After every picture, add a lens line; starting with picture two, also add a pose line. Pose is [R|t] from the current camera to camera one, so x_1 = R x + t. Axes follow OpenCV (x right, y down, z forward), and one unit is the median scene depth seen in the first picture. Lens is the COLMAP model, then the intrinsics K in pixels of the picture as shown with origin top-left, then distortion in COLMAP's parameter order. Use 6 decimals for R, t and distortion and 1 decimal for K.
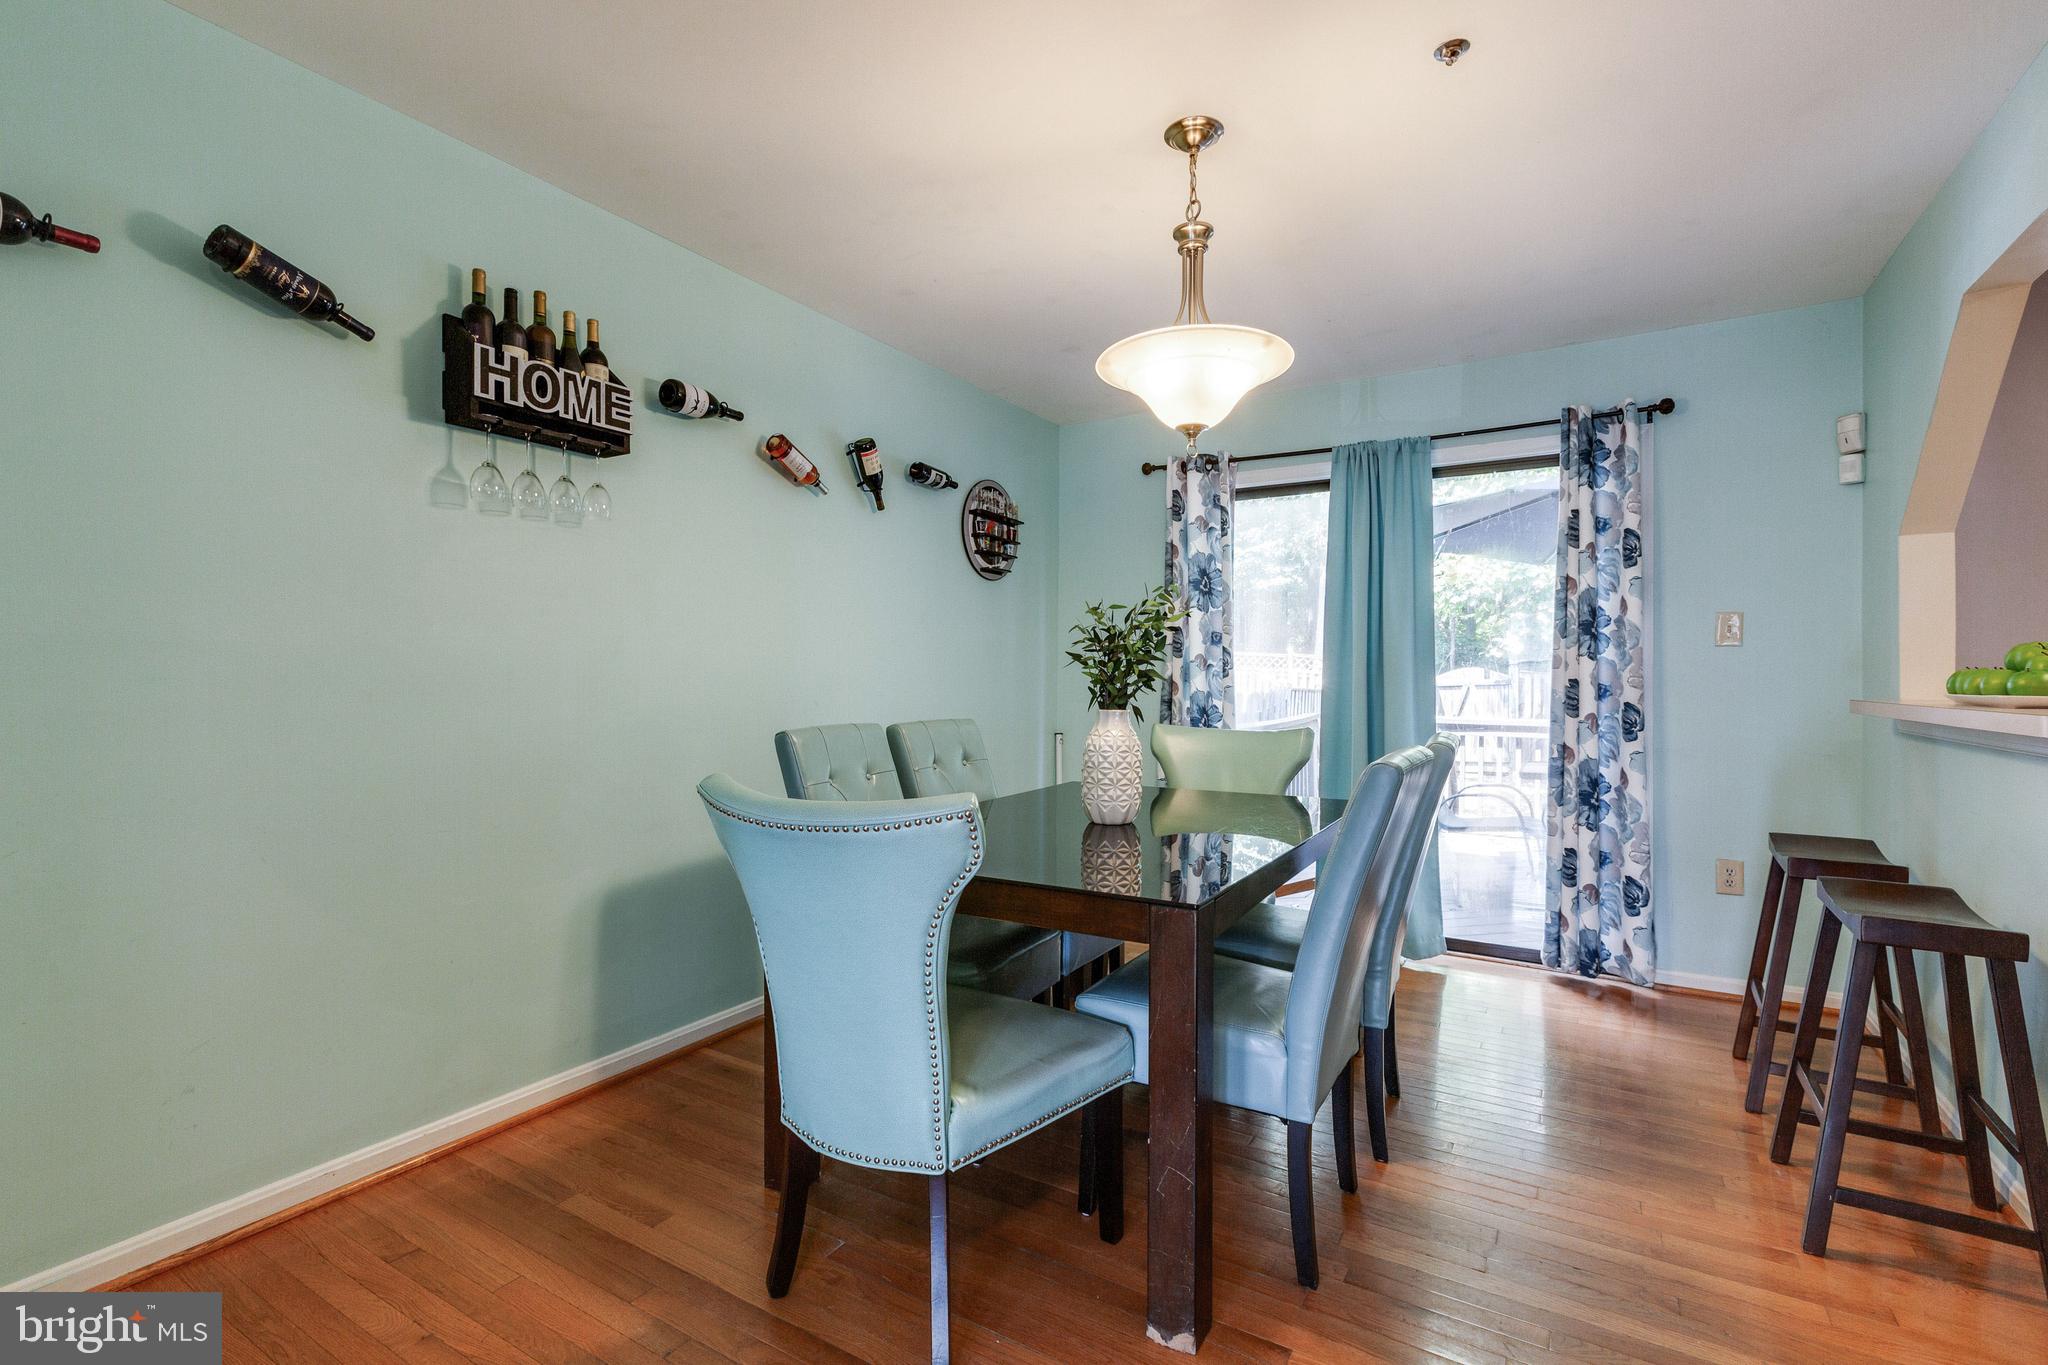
lens RADIAL K [[929.8, 0, 1021.9], [0, 929.8, 677.0], [0, 0, 1]] dist [0.001446, -0.000198]
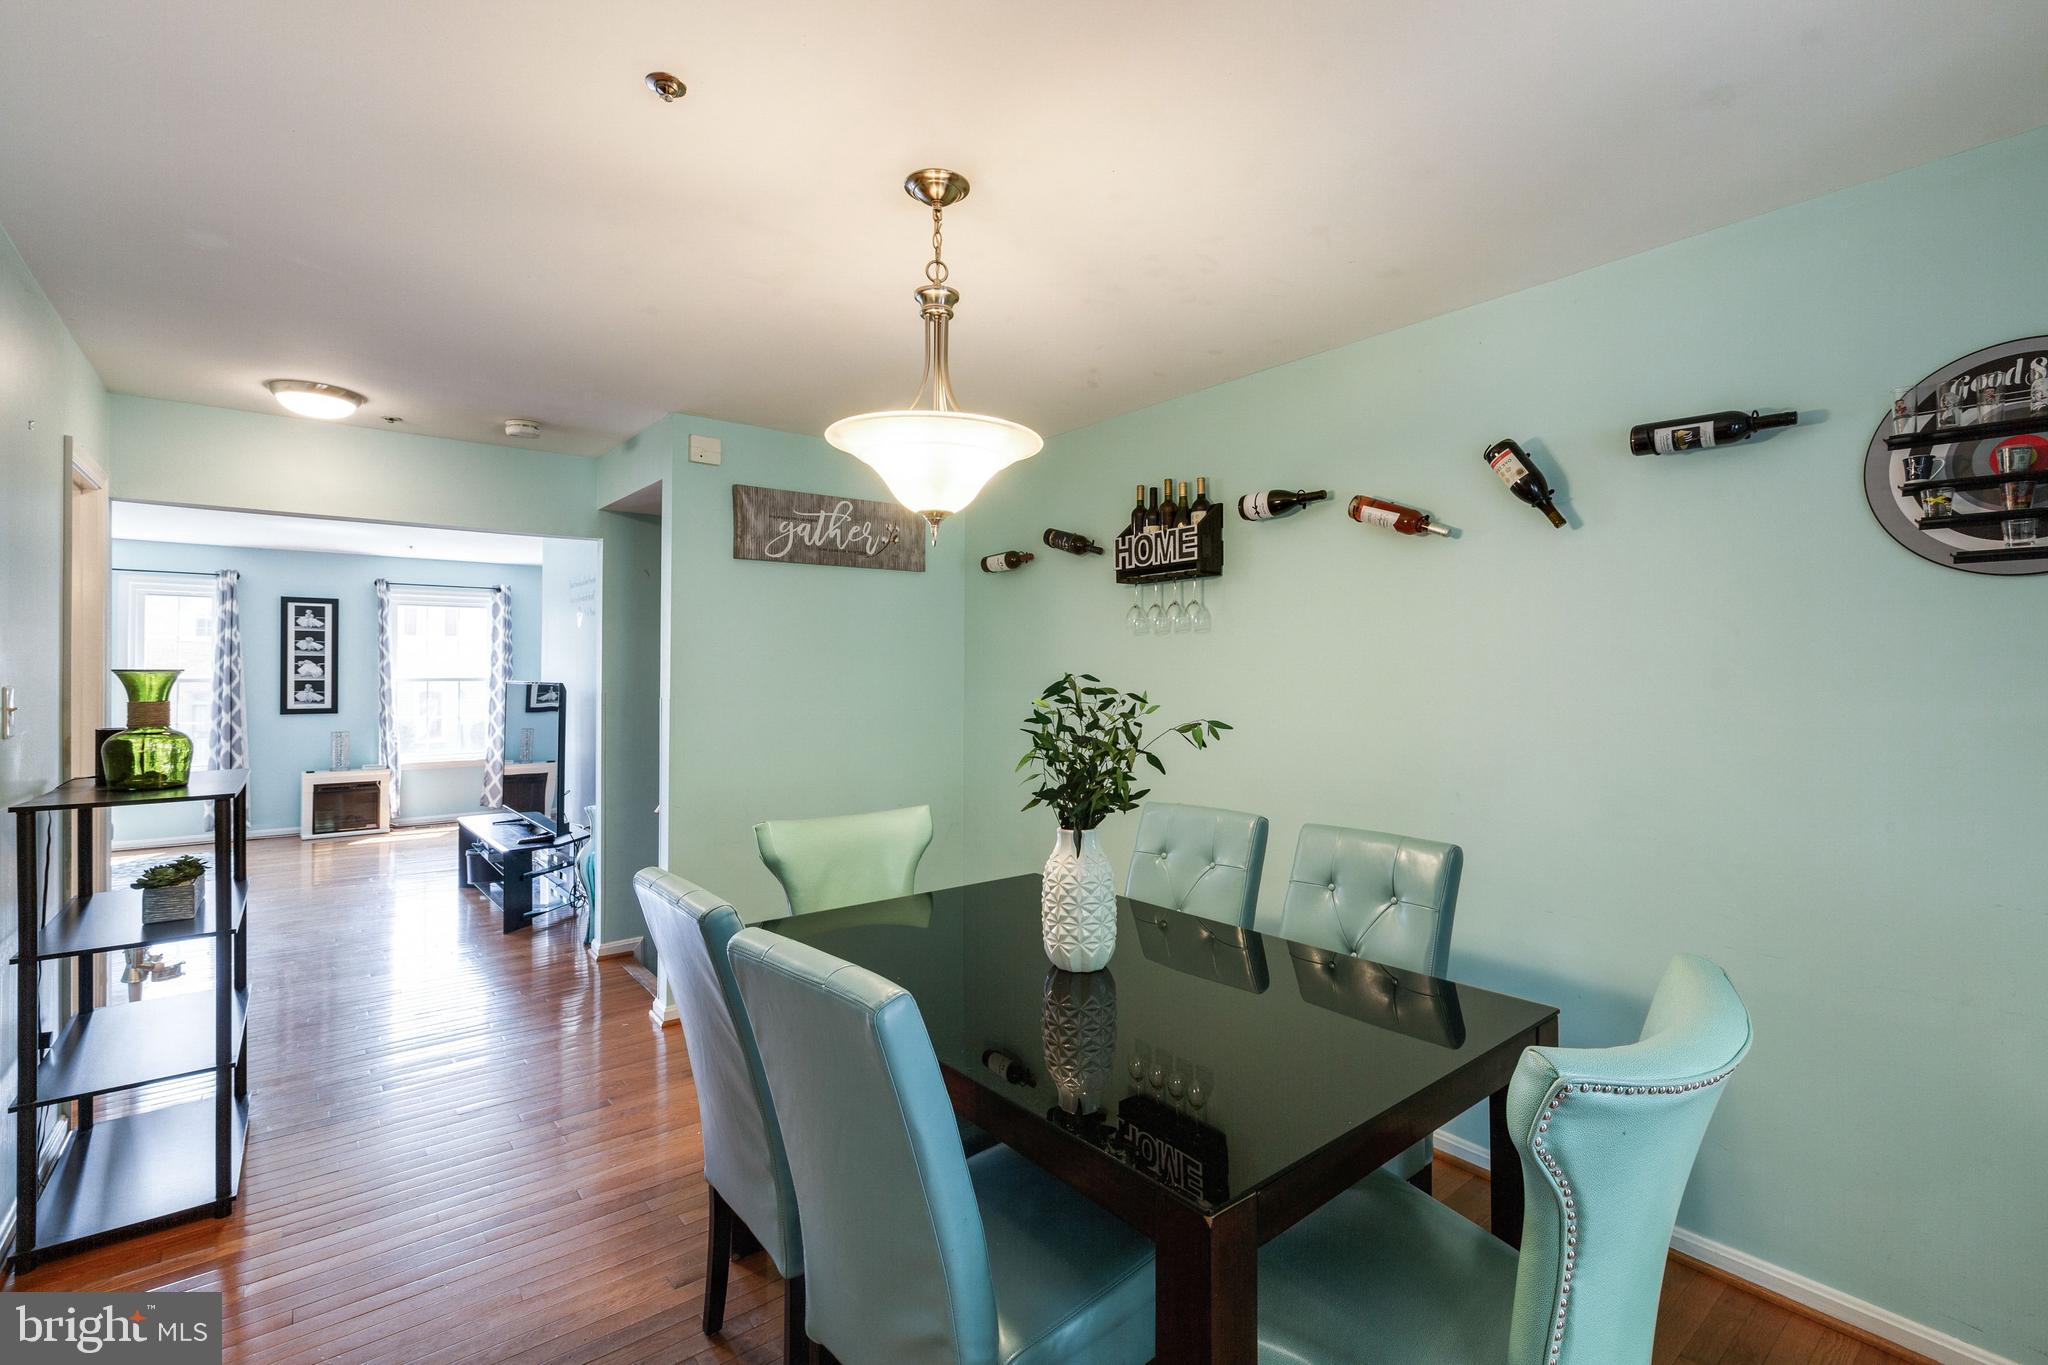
lens RADIAL K [[929.8, 0, 1027.5], [0, 929.8, 667.3], [0, 0, 1]] dist [0.001446, -0.000198]
pose [[-0.348648, -0.004994, -0.937241, 0.634974], [0.000620, 0.999984, -0.005559, -0.073223], [0.937254, -0.002519, -0.348639, 0.884886]]
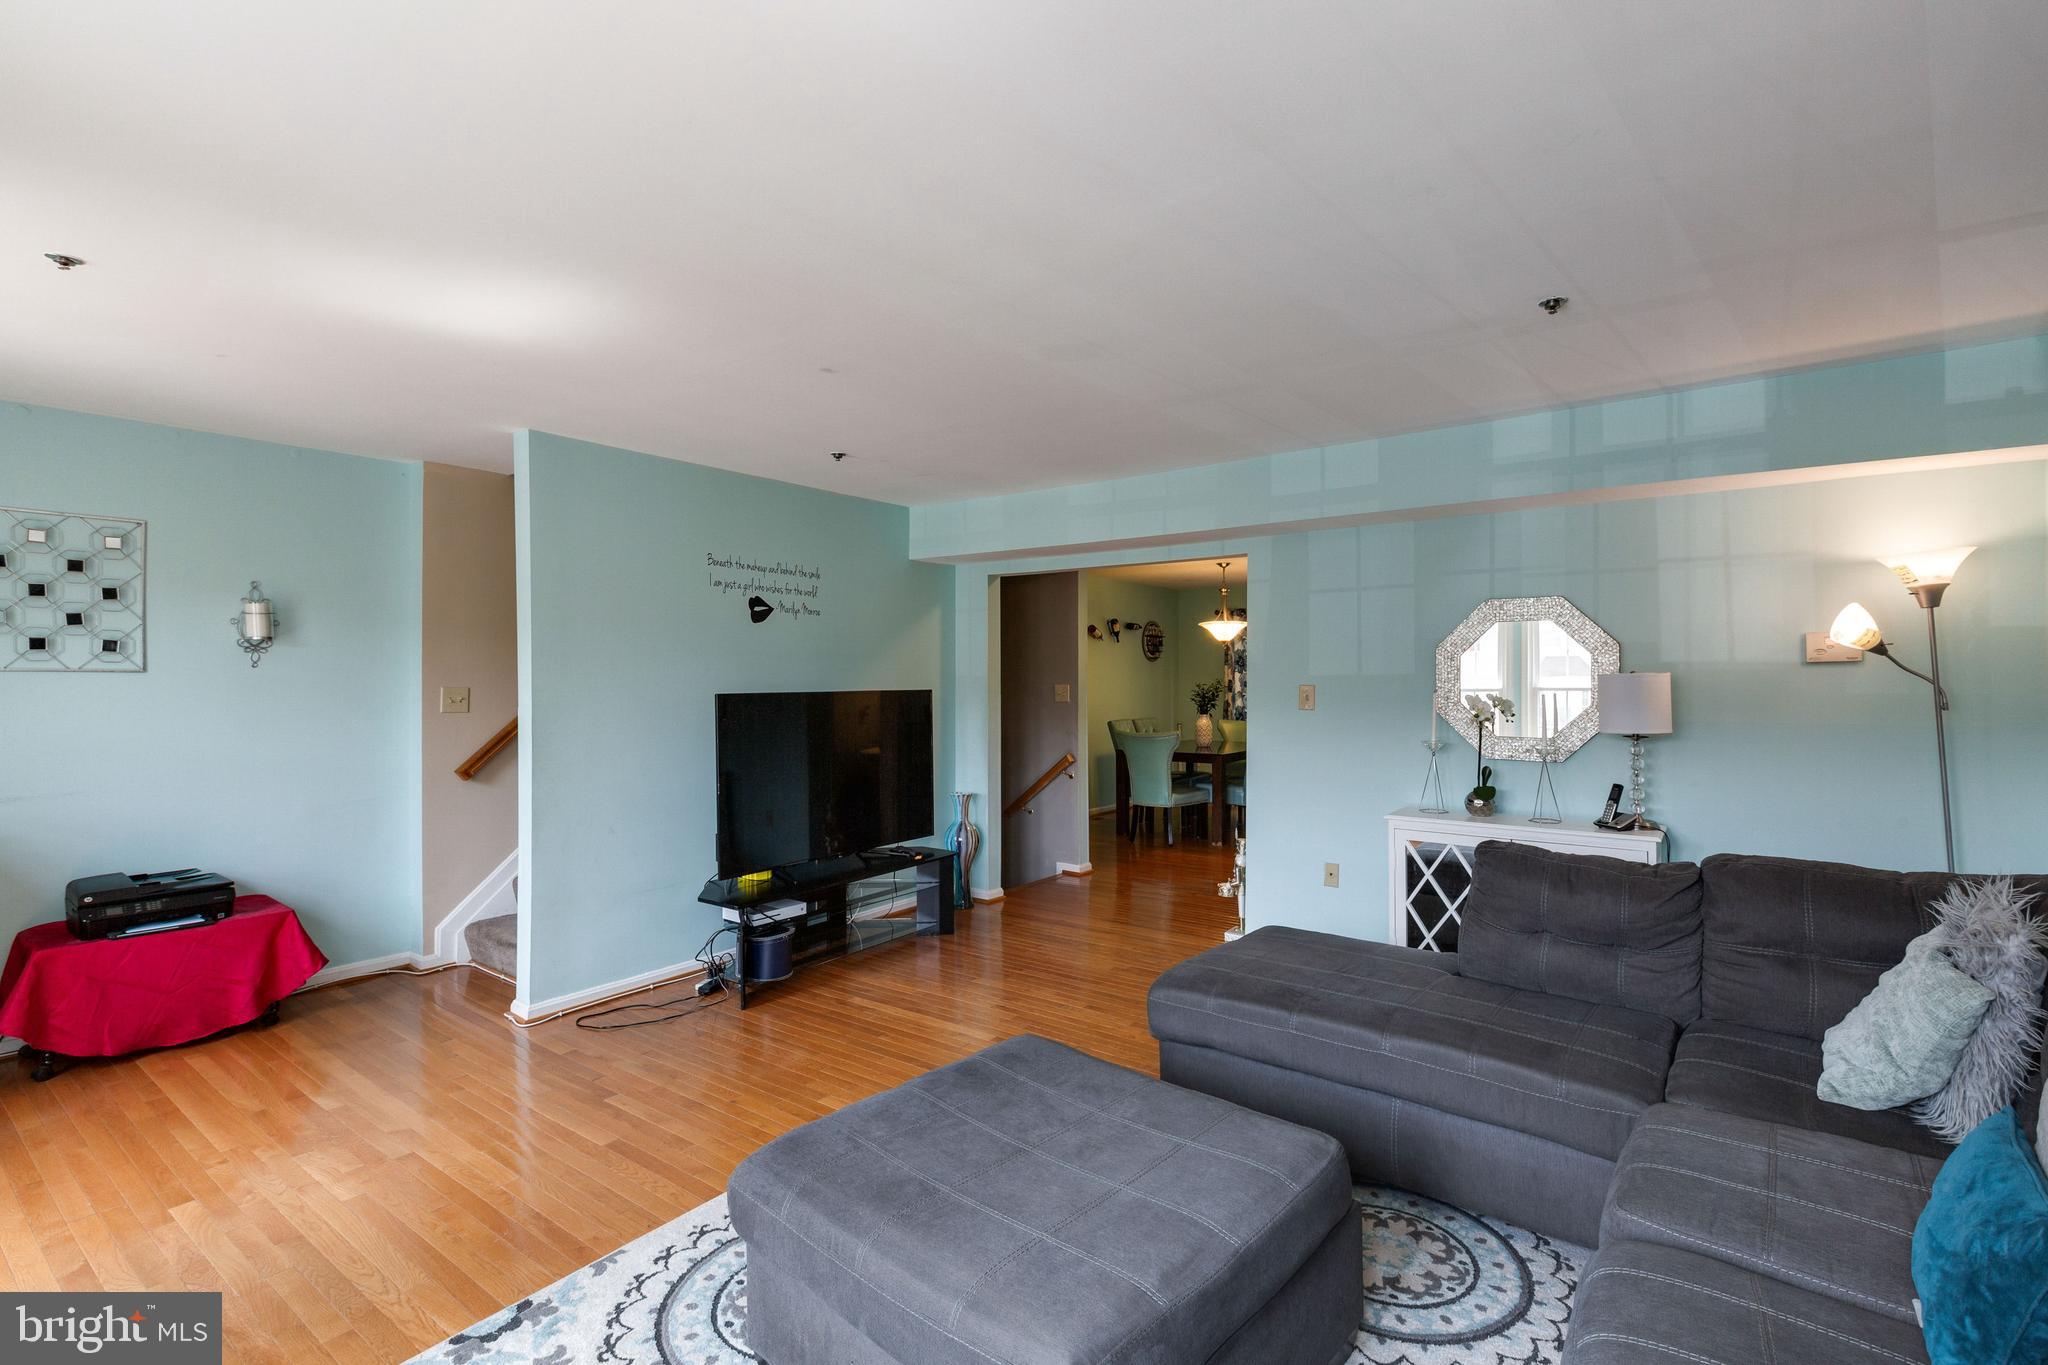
lens RADIAL K [[929.8, 0, 1009.4], [0, 929.8, 682.3], [0, 0, 1]] dist [0.001446, -0.000198]
pose [[0.994531, -0.006019, -0.104270, -0.188948], [0.006590, 0.999965, 0.005129, -0.078386], [0.104235, -0.005789, 0.994536, -1.835067]]
